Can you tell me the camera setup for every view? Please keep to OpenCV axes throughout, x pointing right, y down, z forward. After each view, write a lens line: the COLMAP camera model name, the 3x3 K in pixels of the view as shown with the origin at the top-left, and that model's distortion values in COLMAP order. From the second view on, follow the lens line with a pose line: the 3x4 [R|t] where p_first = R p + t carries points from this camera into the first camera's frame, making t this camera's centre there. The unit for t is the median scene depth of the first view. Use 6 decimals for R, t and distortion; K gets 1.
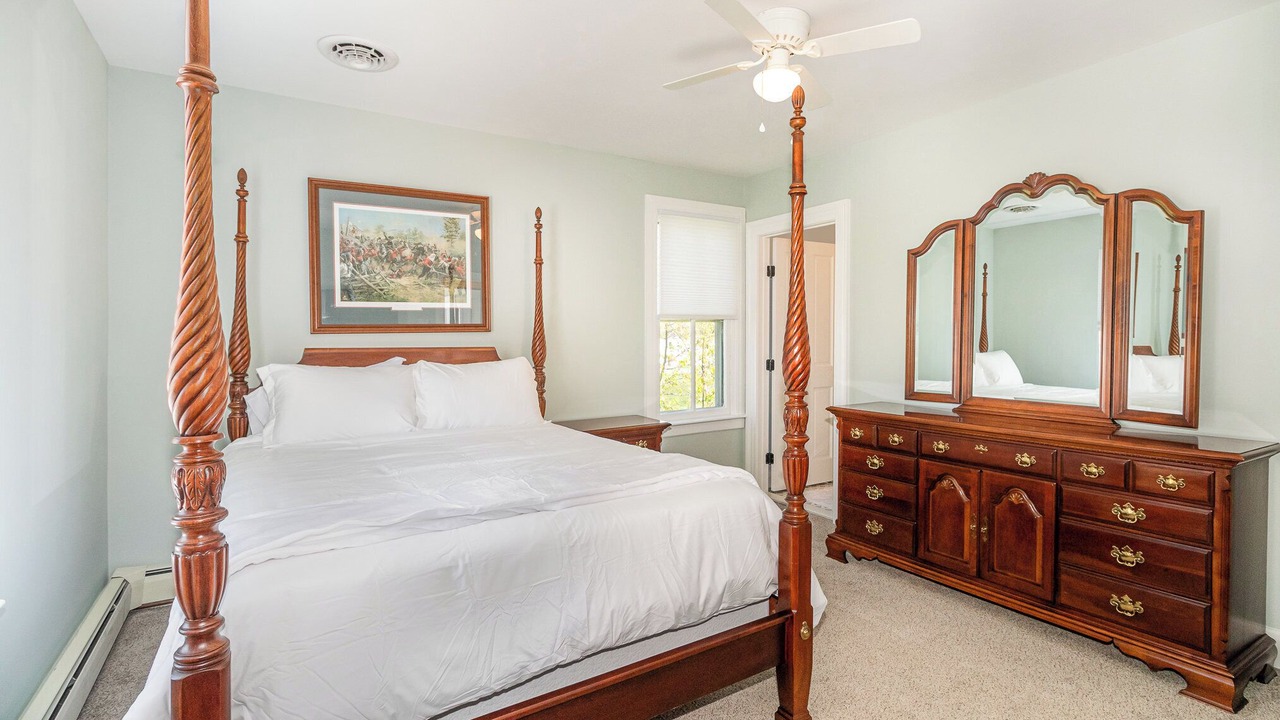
lens RADIAL K [[609.5, 0, 643.6], [0, 609.5, 355.8], [0, 0, 1]] dist [0.004846, 0.000370]
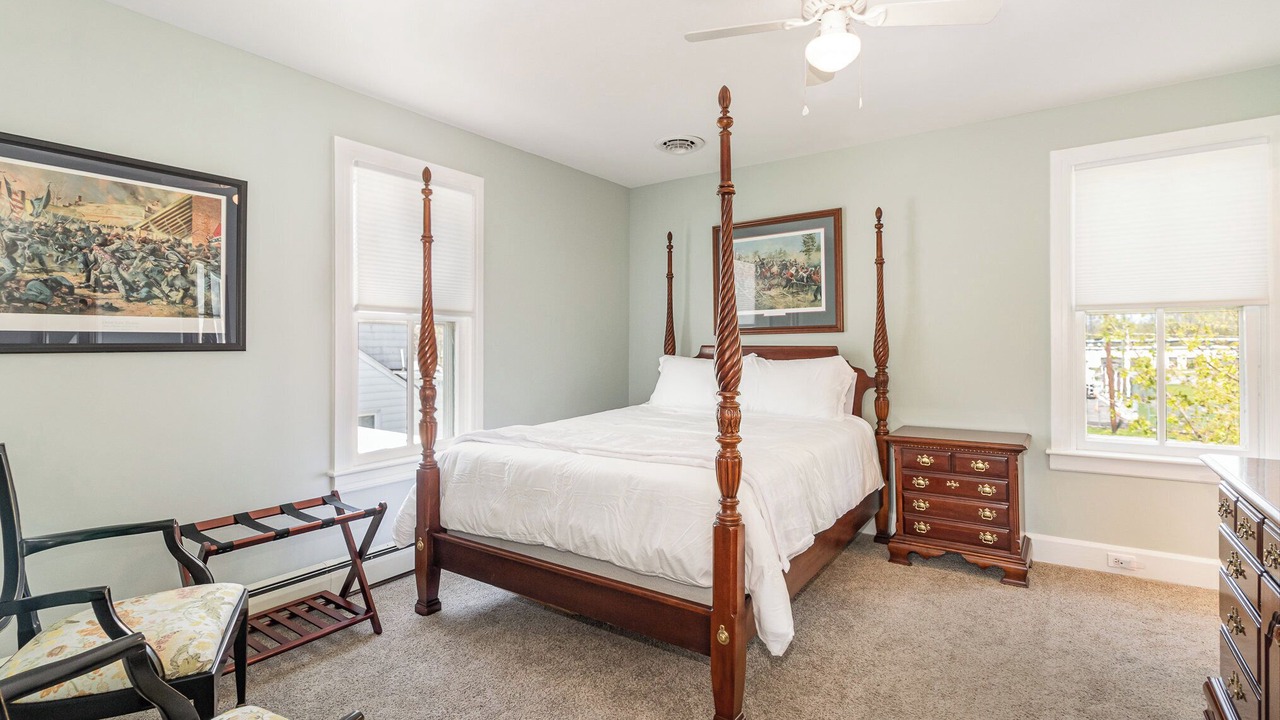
lens RADIAL K [[609.5, 0, 649.7], [0, 609.5, 348.7], [0, 0, 1]] dist [0.004846, 0.000370]
pose [[0.384779, 0.012093, -0.922929, 0.642216], [-0.026771, 0.999640, 0.001937, -0.004109], [0.922620, 0.023963, 0.384965, 0.290259]]
